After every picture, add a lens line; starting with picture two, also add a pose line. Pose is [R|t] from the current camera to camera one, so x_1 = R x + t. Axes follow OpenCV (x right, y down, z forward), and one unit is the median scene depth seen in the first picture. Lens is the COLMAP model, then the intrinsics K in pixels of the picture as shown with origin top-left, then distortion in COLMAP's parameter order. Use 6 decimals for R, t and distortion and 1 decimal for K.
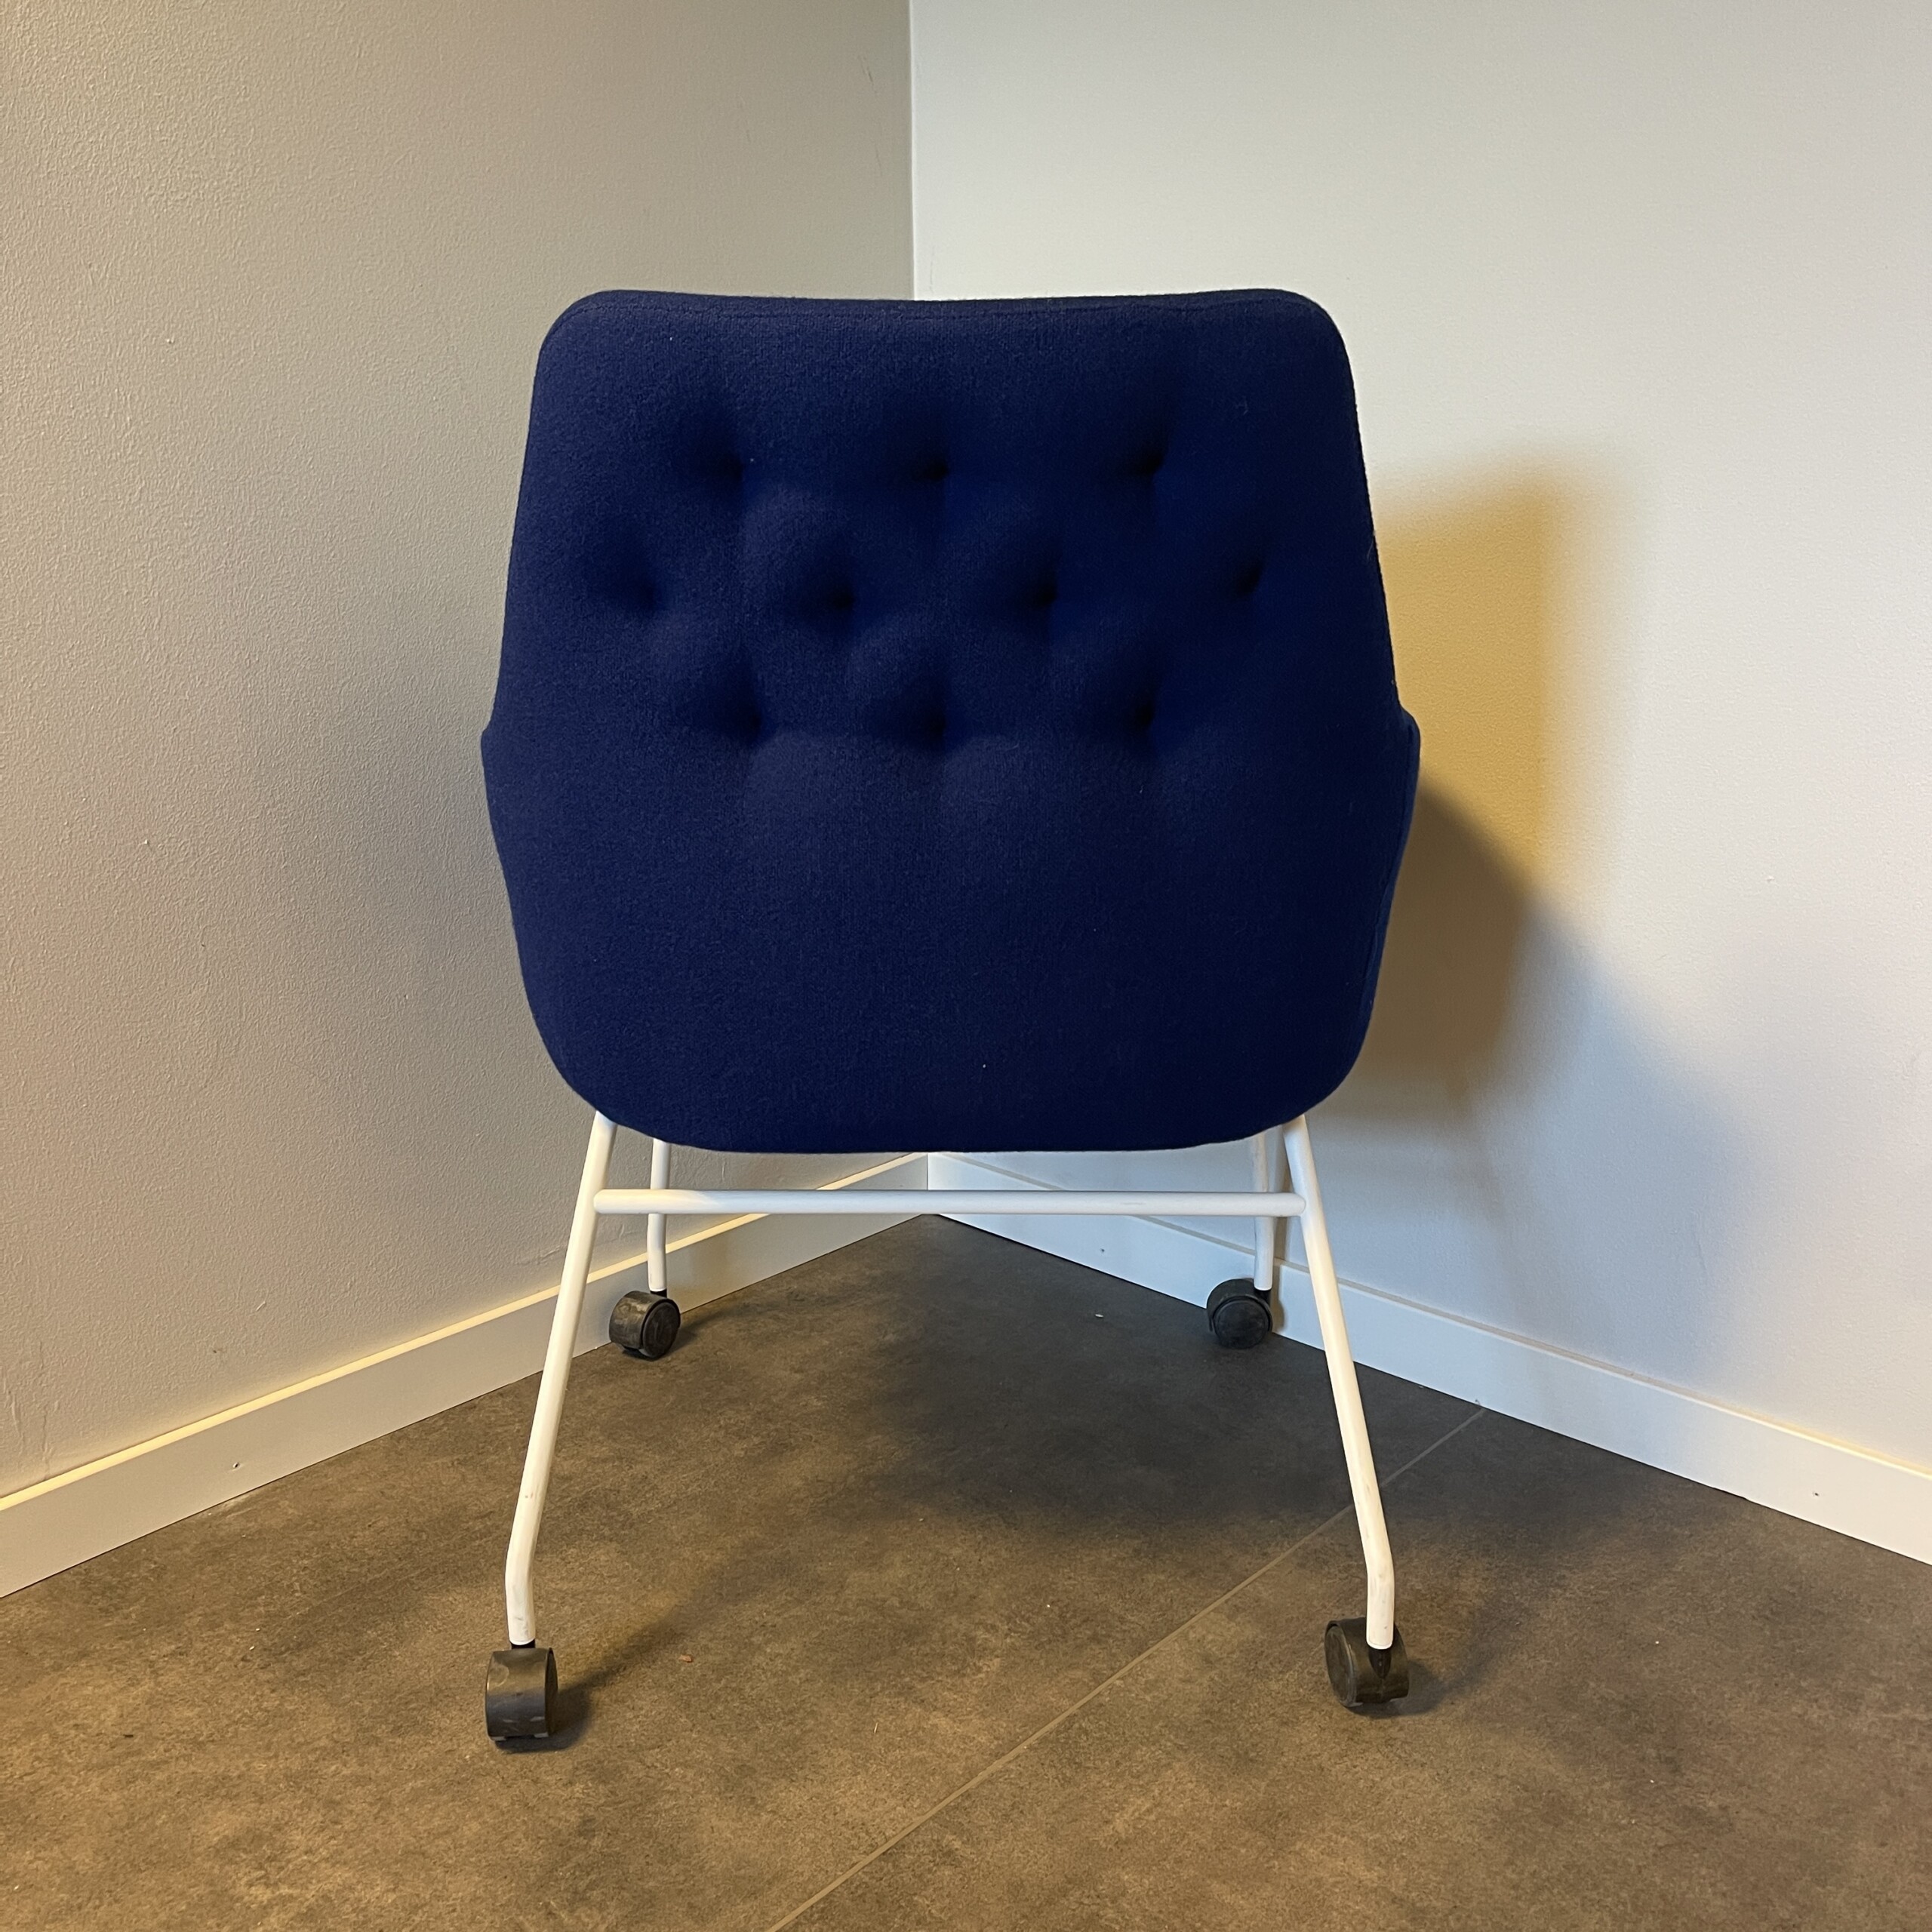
lens RADIAL K [[1955.0, 0, 968.1], [0, 1955.0, 985.0], [0, 0, 1]] dist [0.018935, 0.000000]
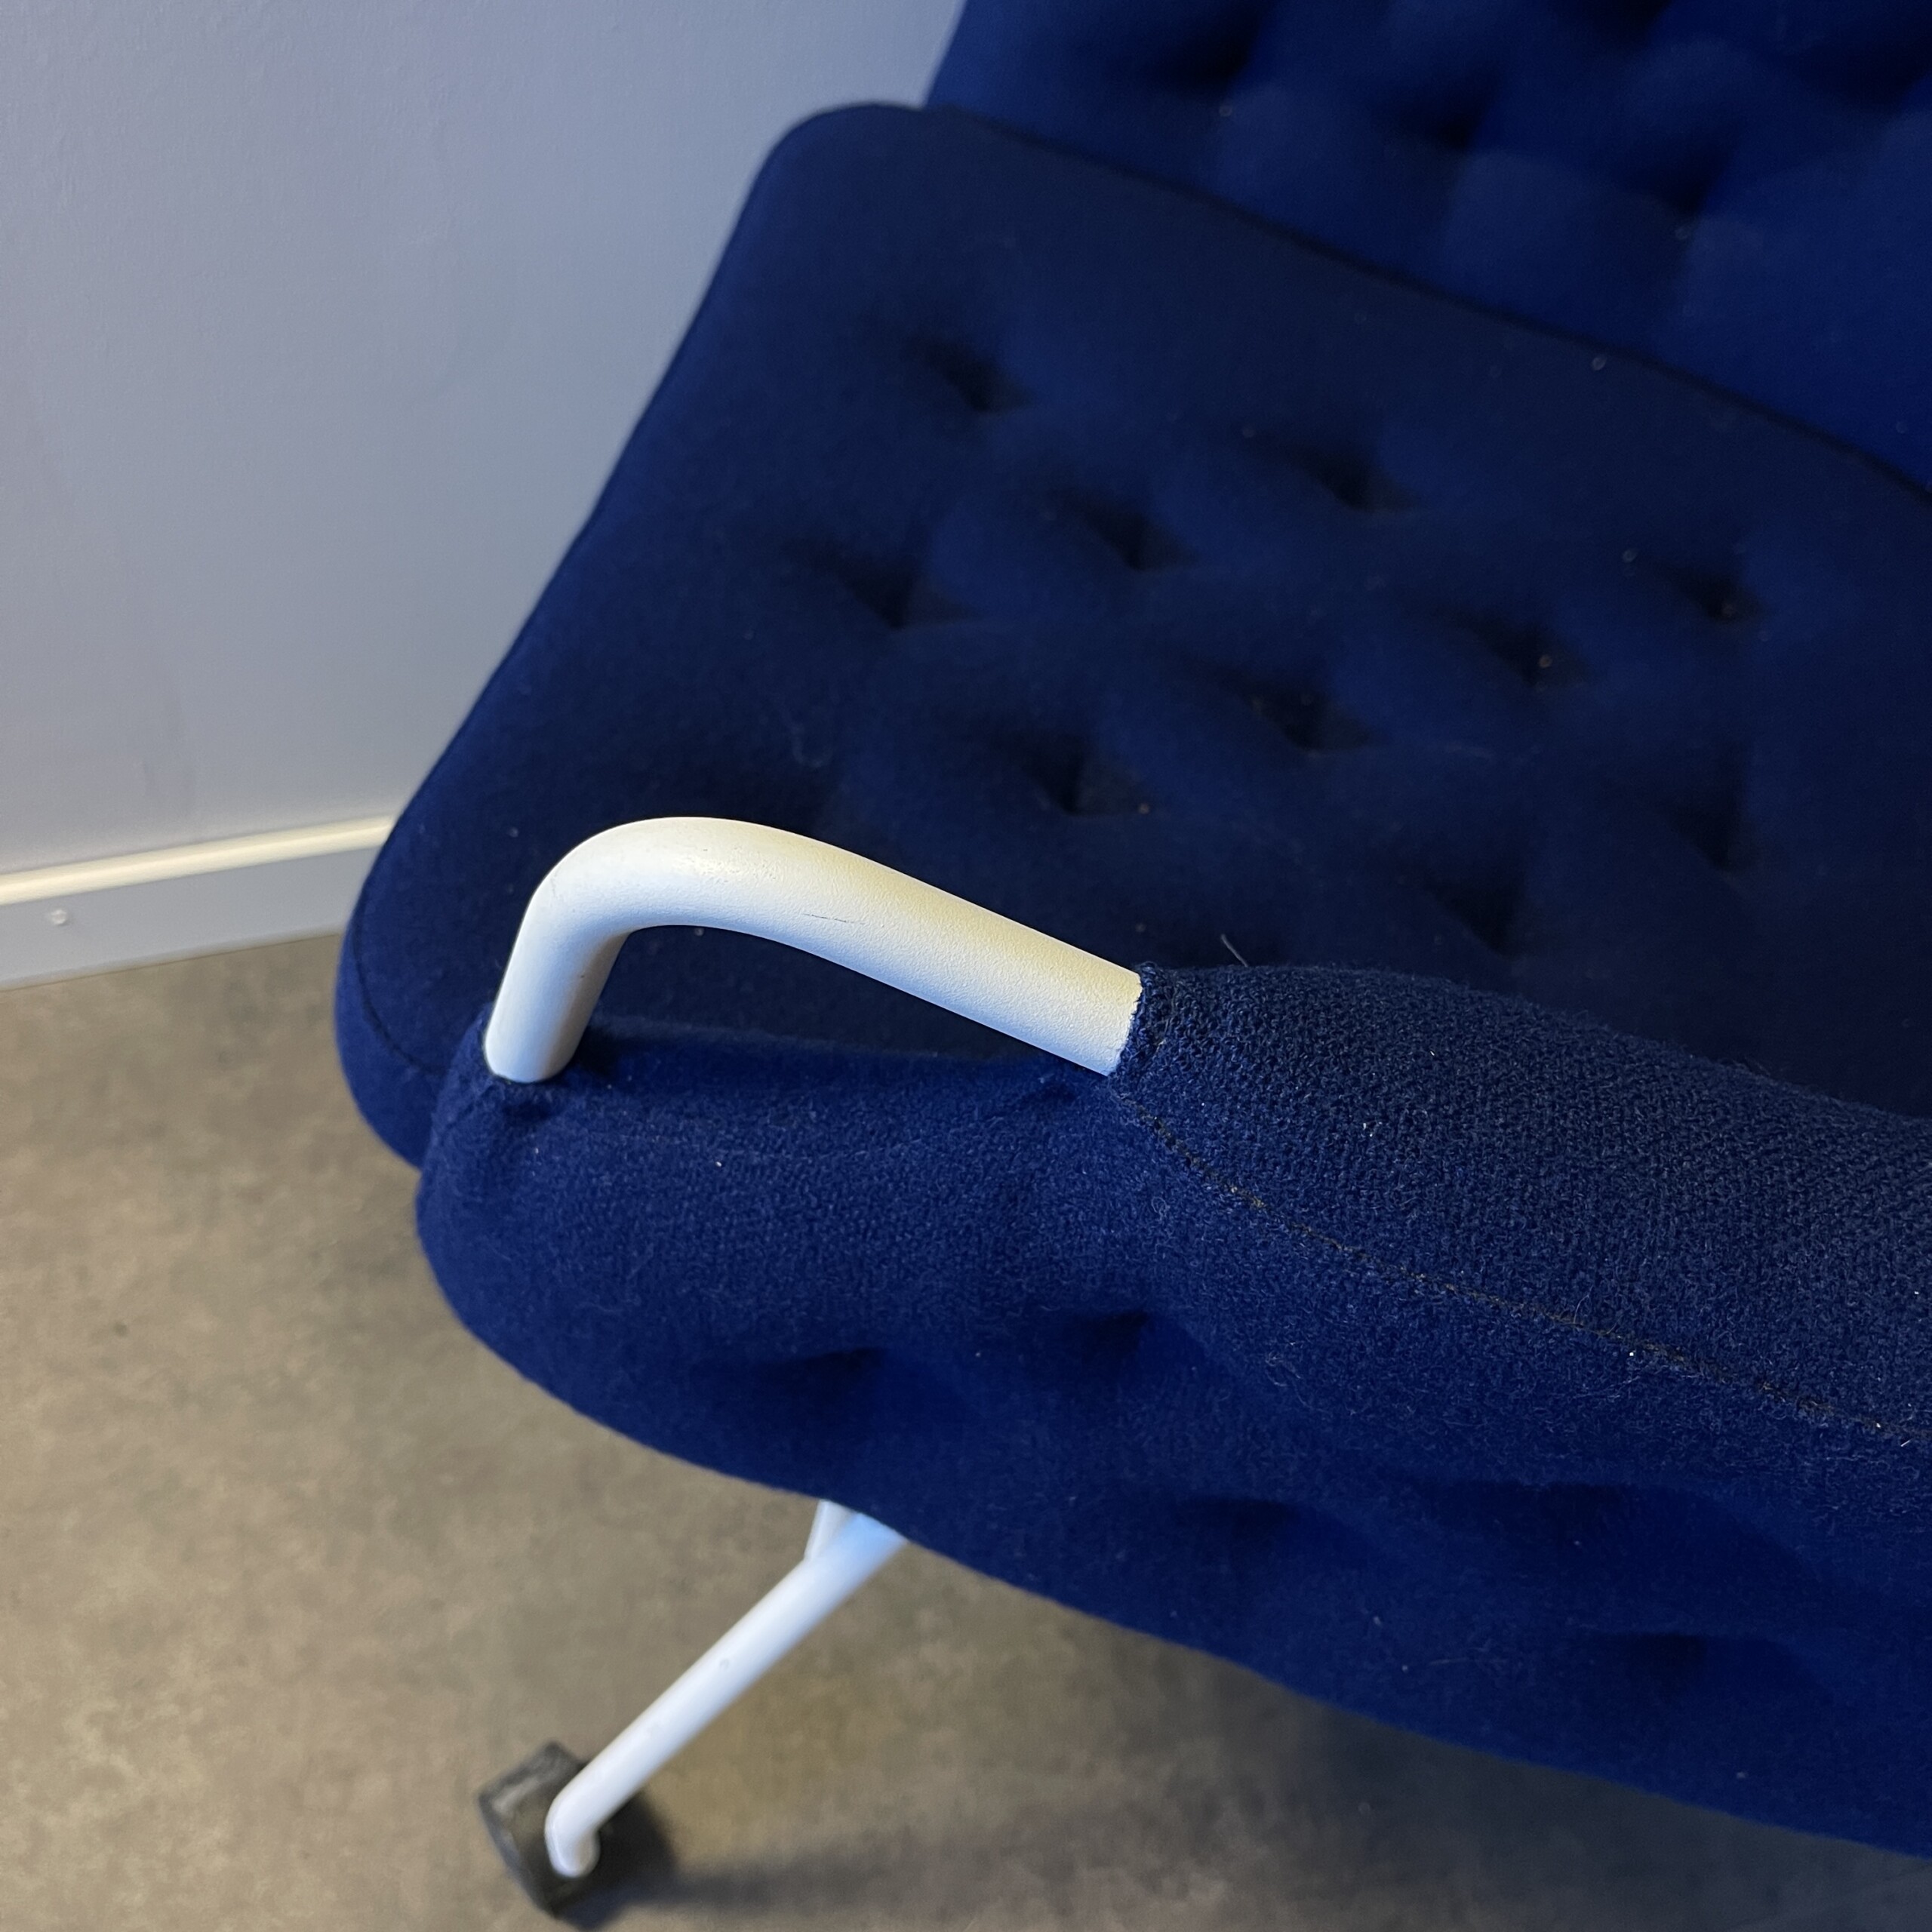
lens RADIAL K [[1955.0, 0, 938.4], [0, 1955.0, 1019.1], [0, 0, 1]] dist [0.018935, 0.000000]
pose [[0.837776, 0.483967, -0.252797, -0.035186], [-0.241403, 0.743586, 0.623542, -0.220146], [0.489751, -0.461362, 0.739790, 0.604555]]
